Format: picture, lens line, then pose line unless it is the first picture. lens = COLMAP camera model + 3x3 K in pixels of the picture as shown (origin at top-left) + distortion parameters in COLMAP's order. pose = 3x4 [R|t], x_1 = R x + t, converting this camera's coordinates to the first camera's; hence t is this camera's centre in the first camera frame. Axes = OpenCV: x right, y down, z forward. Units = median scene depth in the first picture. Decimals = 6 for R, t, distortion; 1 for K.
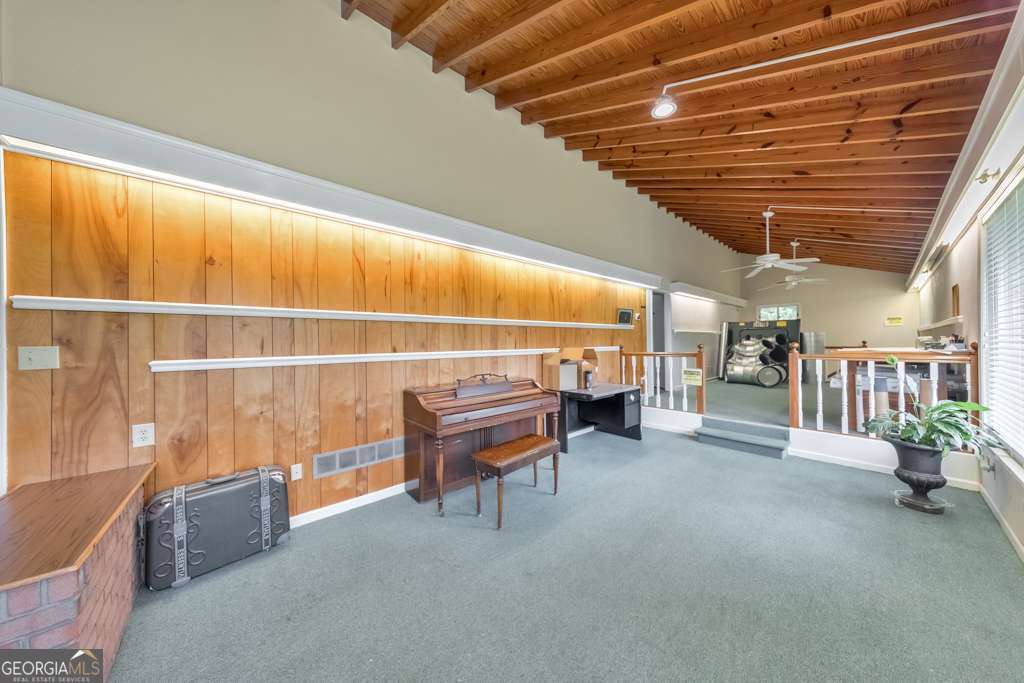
lens RADIAL K [[324.7, 0, 527.0], [0, 324.7, 341.8], [0, 0, 1]] dist [0.004292, -0.000321]
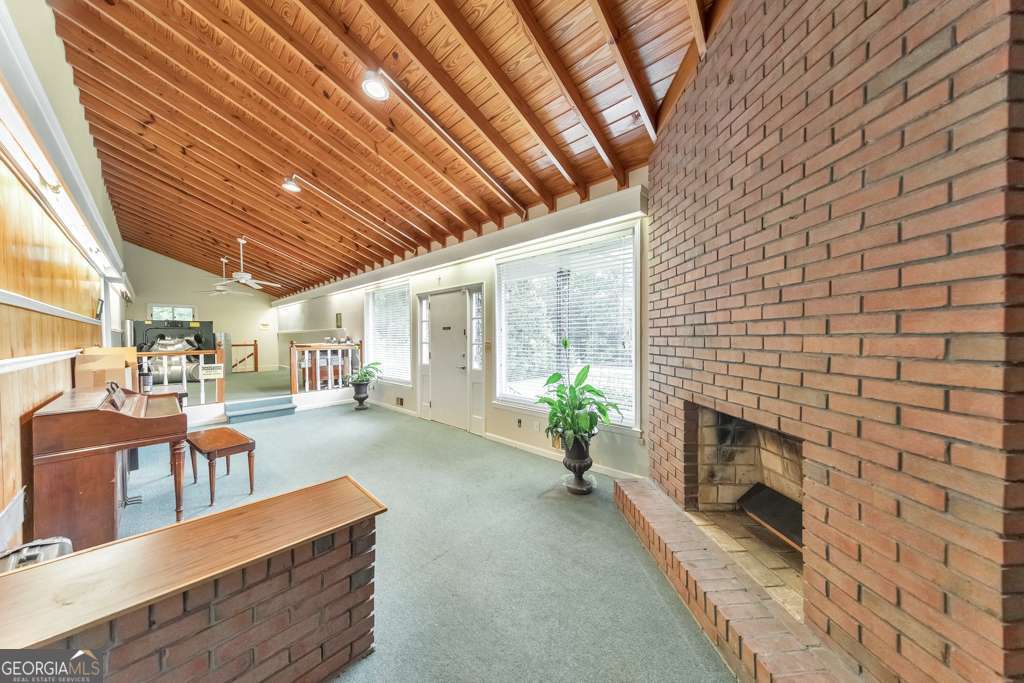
lens RADIAL K [[324.7, 0, 516.1], [0, 324.7, 341.8], [0, 0, 1]] dist [0.004292, -0.000321]
pose [[-0.104893, -0.006841, 0.994460, -0.451962], [0.008009, 0.999938, 0.007724, 0.002845], [-0.994451, 0.008774, -0.104831, 0.043761]]
